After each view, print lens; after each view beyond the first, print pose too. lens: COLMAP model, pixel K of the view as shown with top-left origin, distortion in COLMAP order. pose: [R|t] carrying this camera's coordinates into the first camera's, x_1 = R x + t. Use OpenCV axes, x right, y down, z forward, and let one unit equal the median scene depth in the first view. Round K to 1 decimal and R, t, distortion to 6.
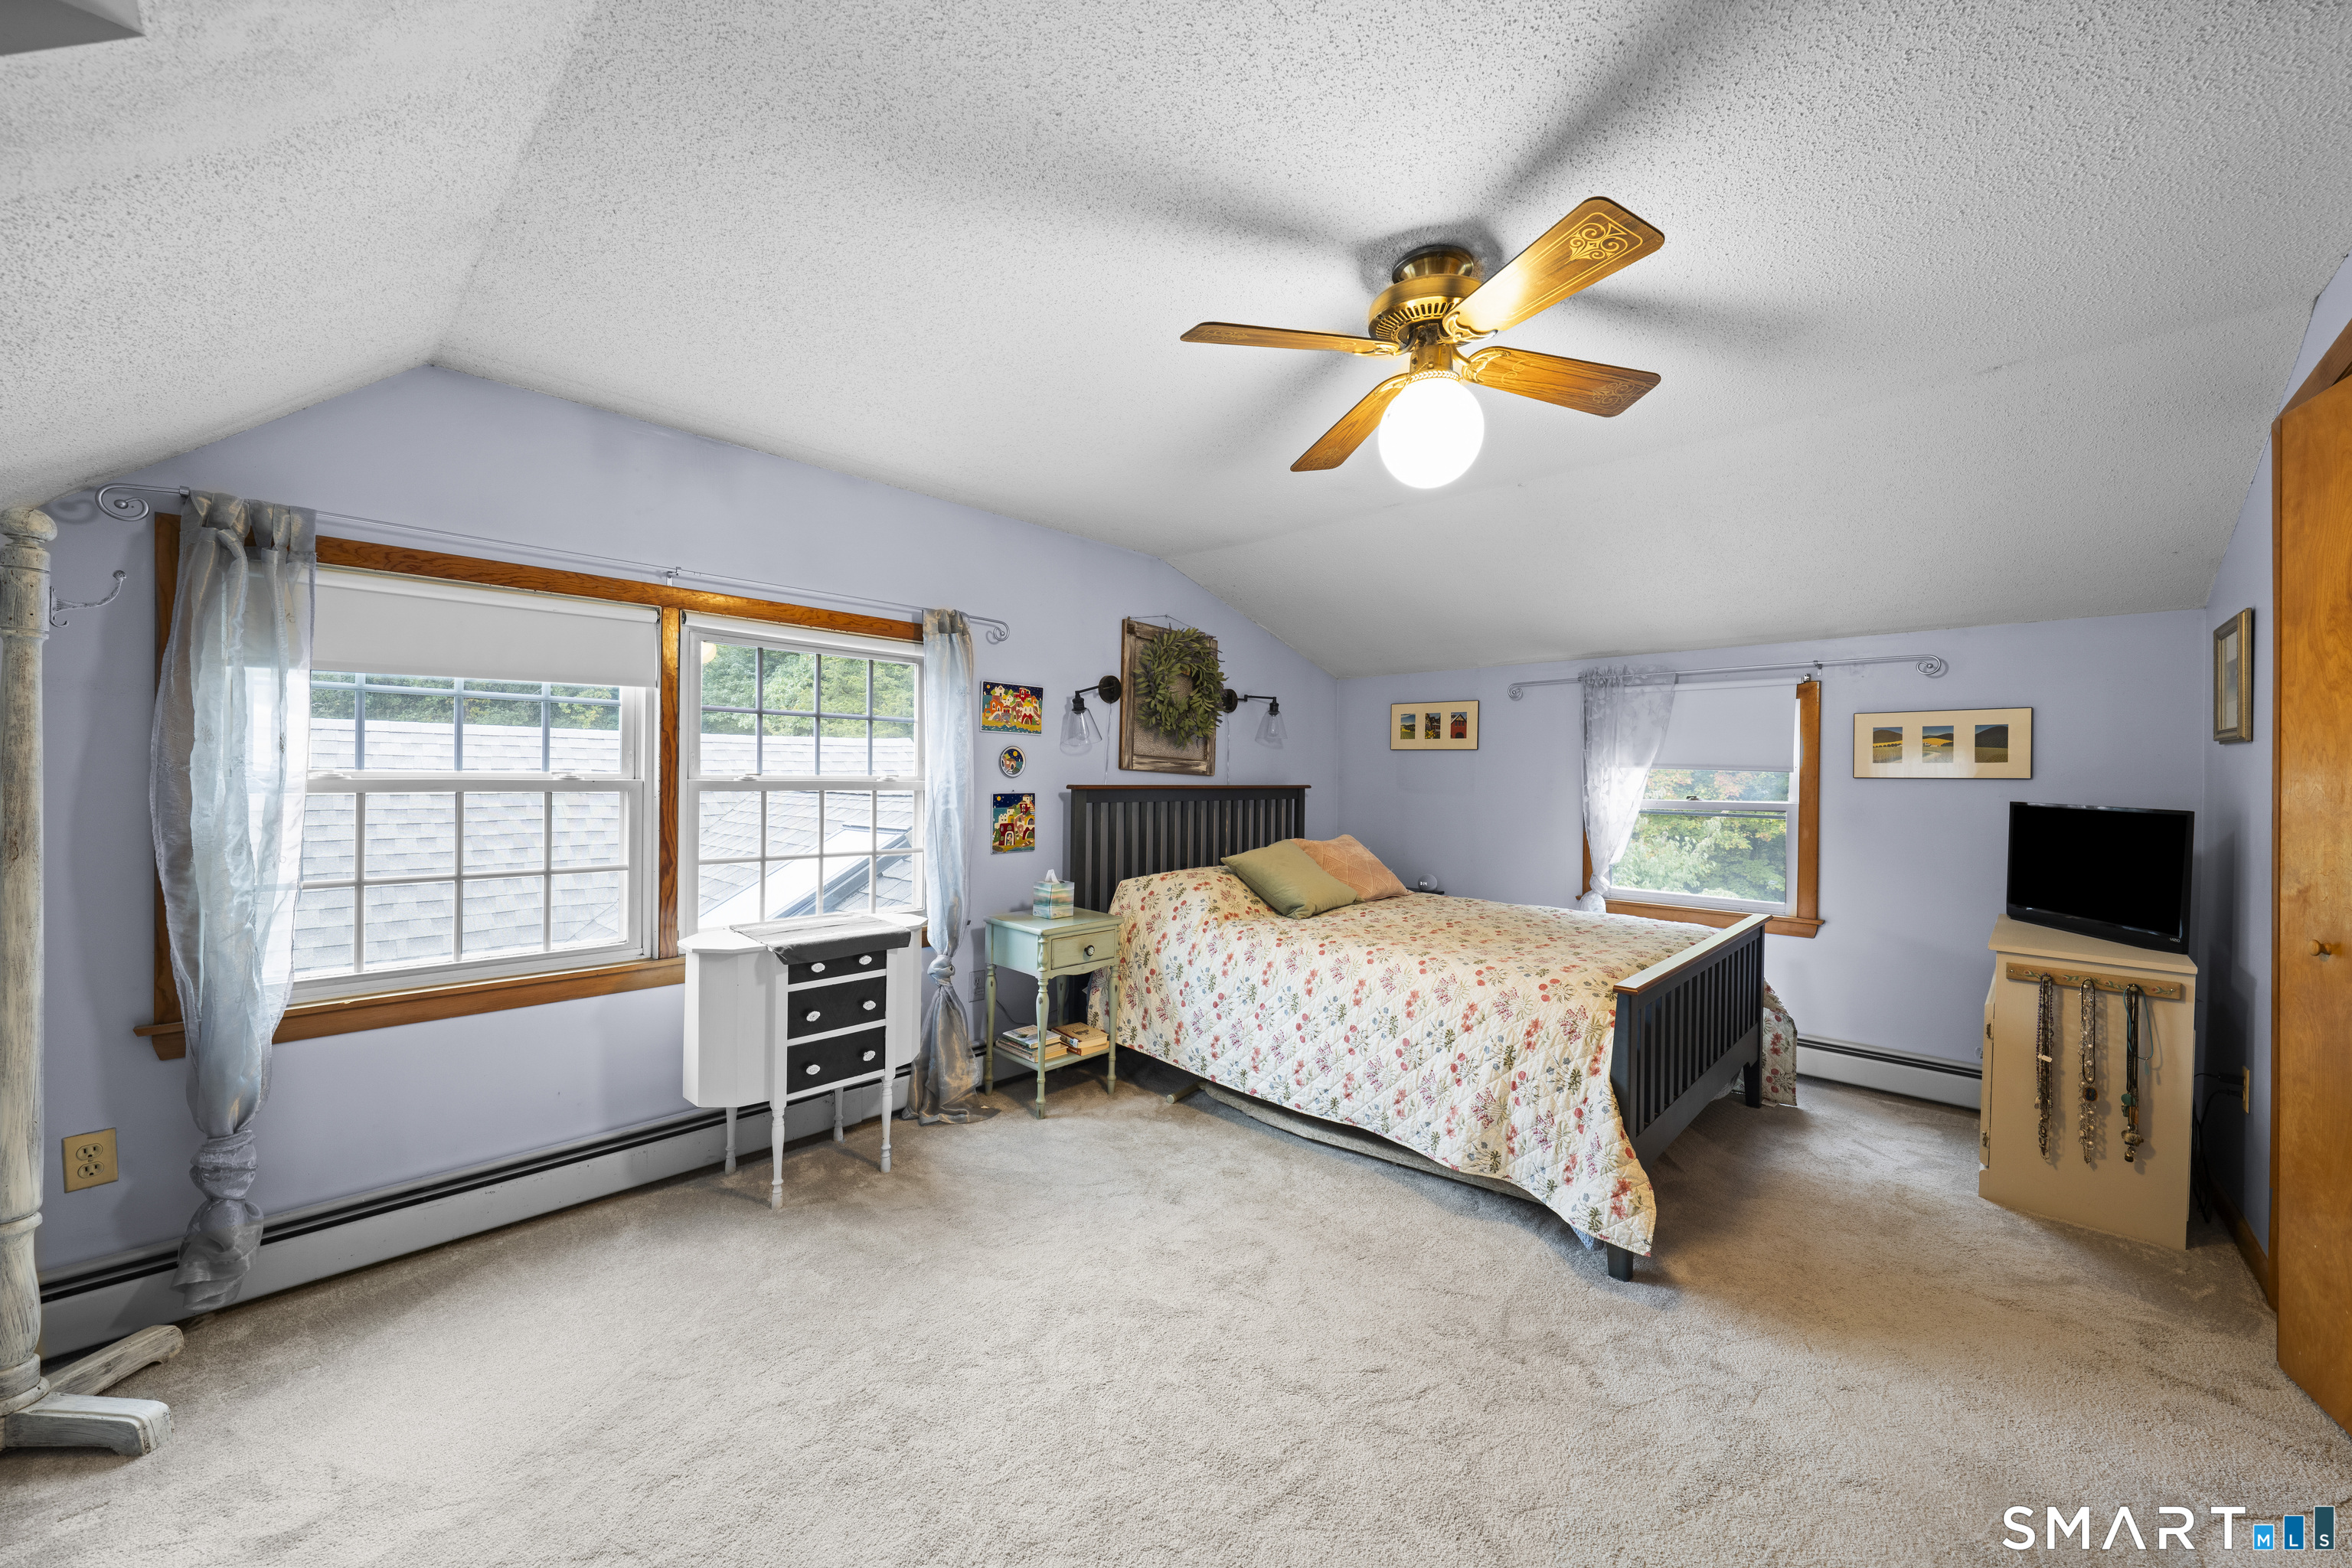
lens RADIAL K [[876.4, 0, 1168.3], [0, 876.4, 785.8], [0, 0, 1]] dist [0.000910, 0.000071]
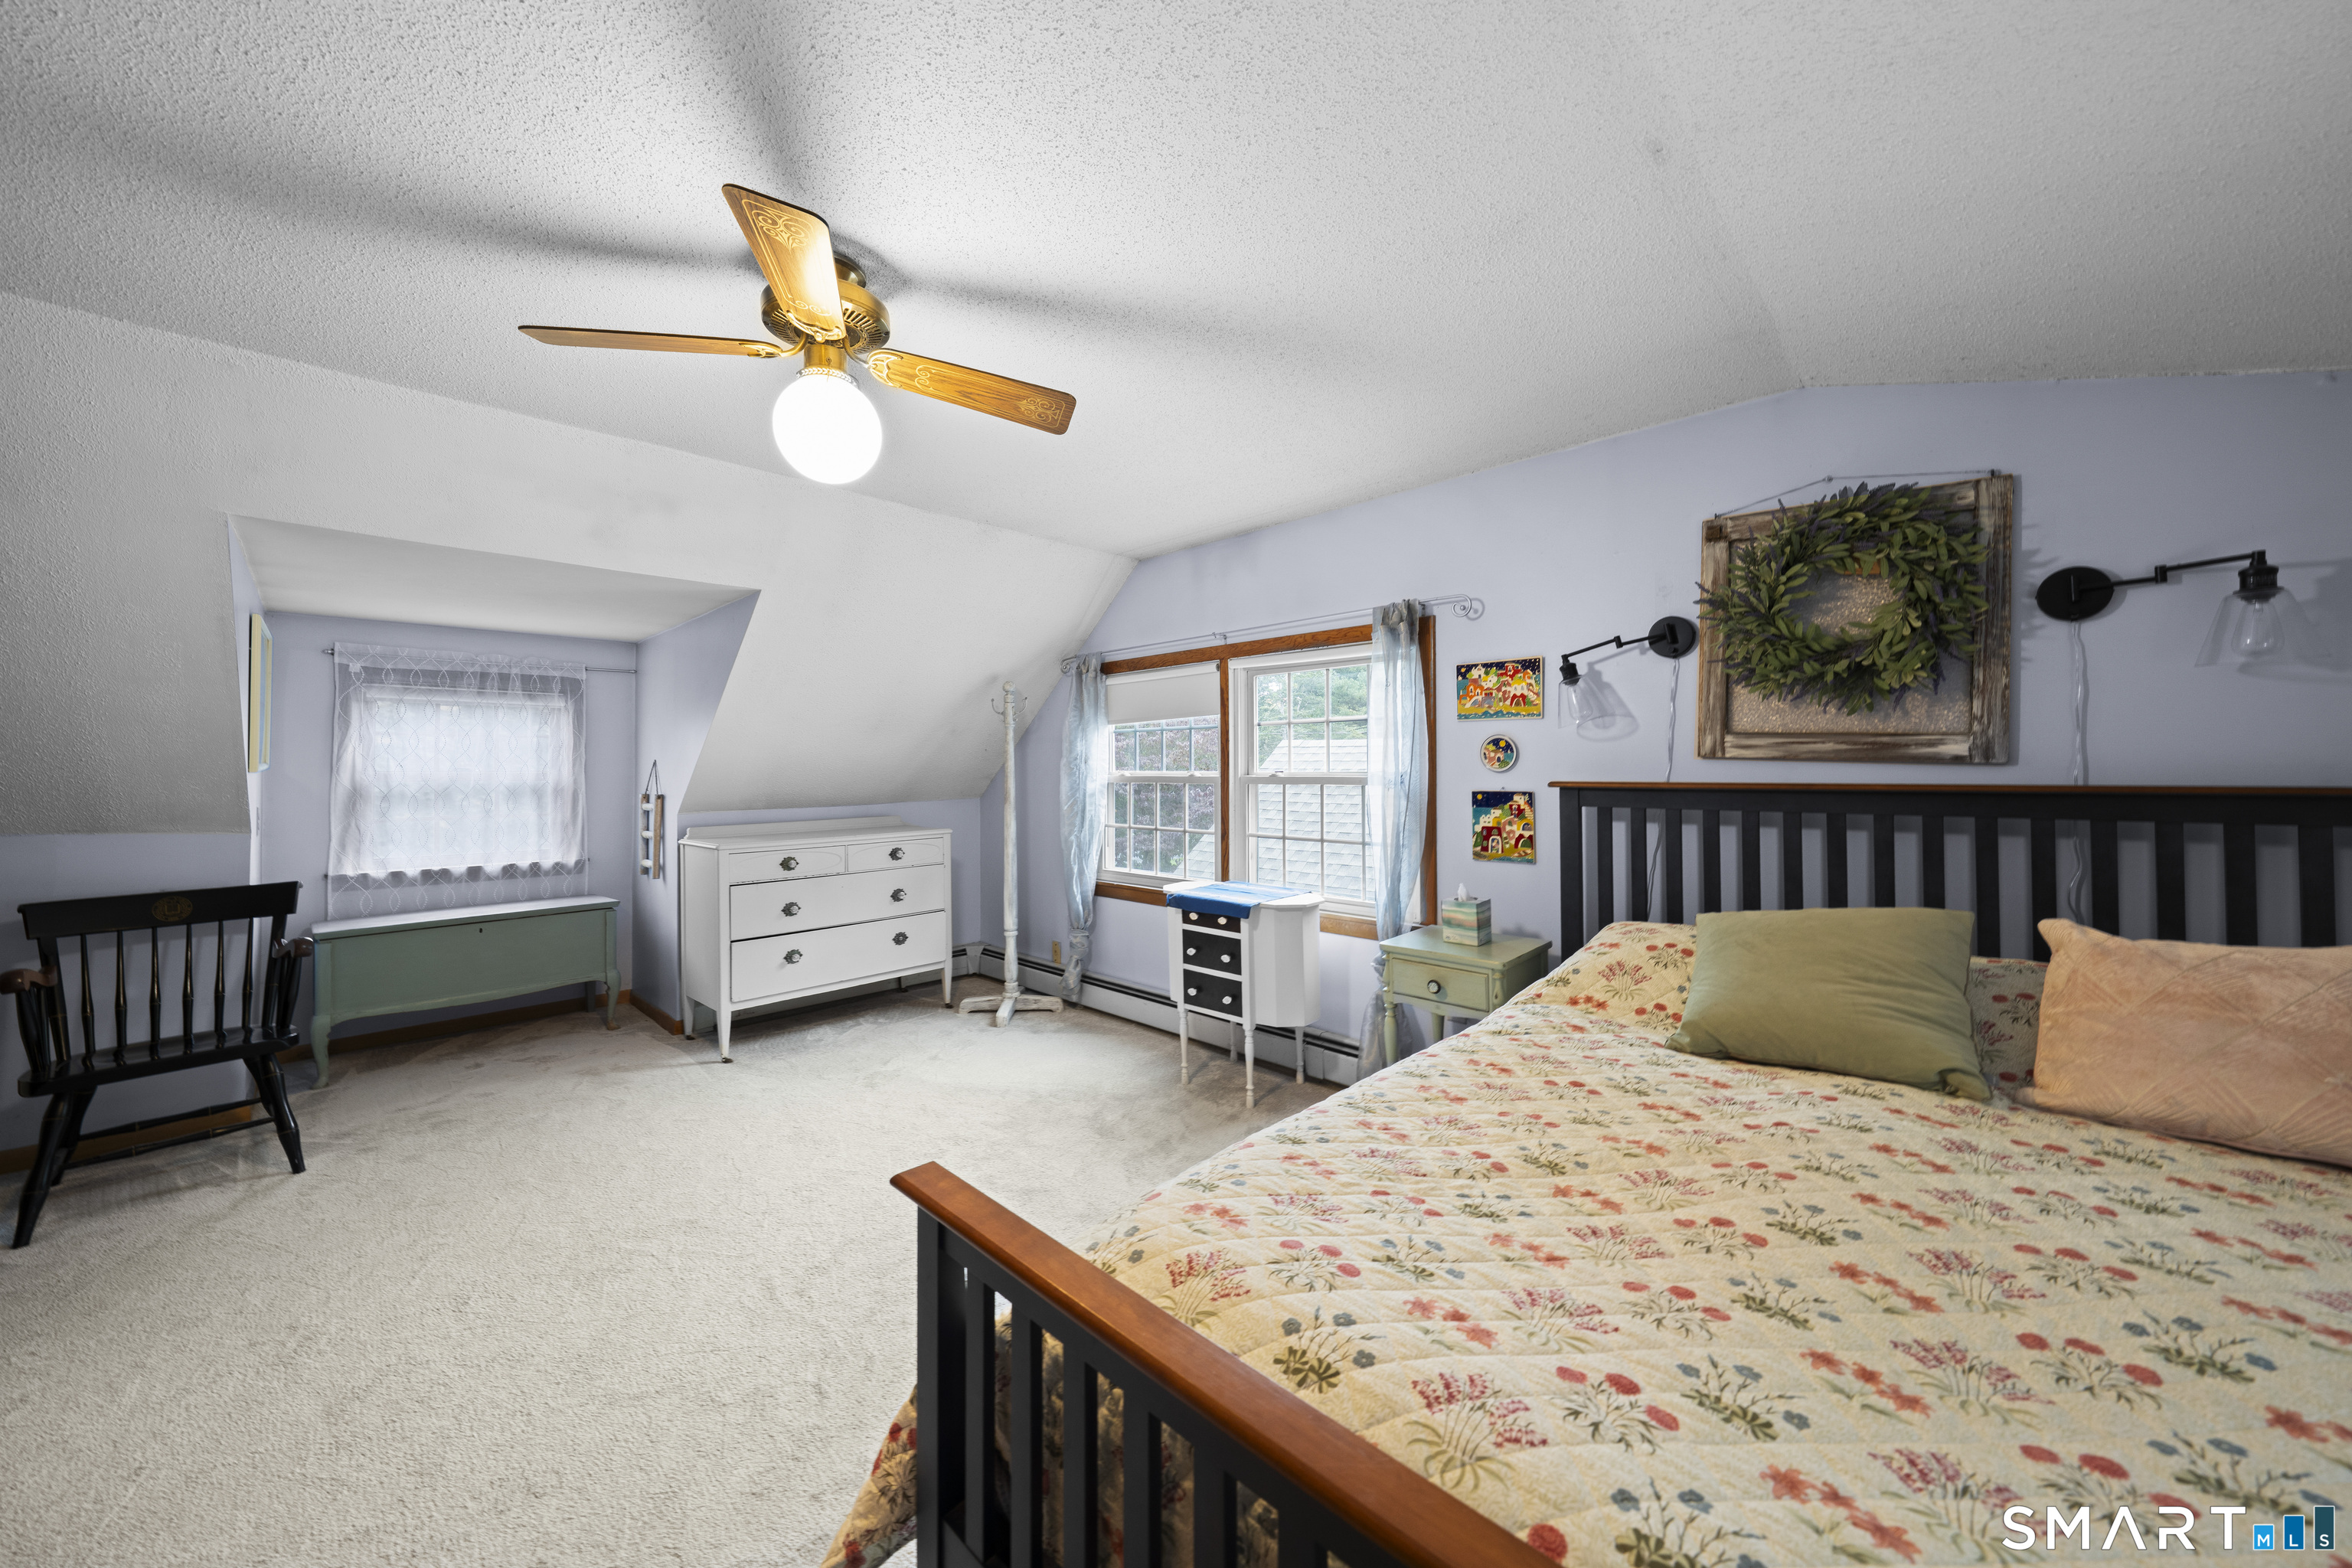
lens RADIAL K [[825.3, 0, 1168.1], [0, 825.3, 768.5], [0, 0, 1]] dist [-0.001777, -0.000069]
pose [[-0.006843, -0.012190, -0.999902, 0.623814], [-0.004921, 0.999914, -0.012156, -0.001810], [0.999964, 0.004837, -0.006902, 0.701050]]
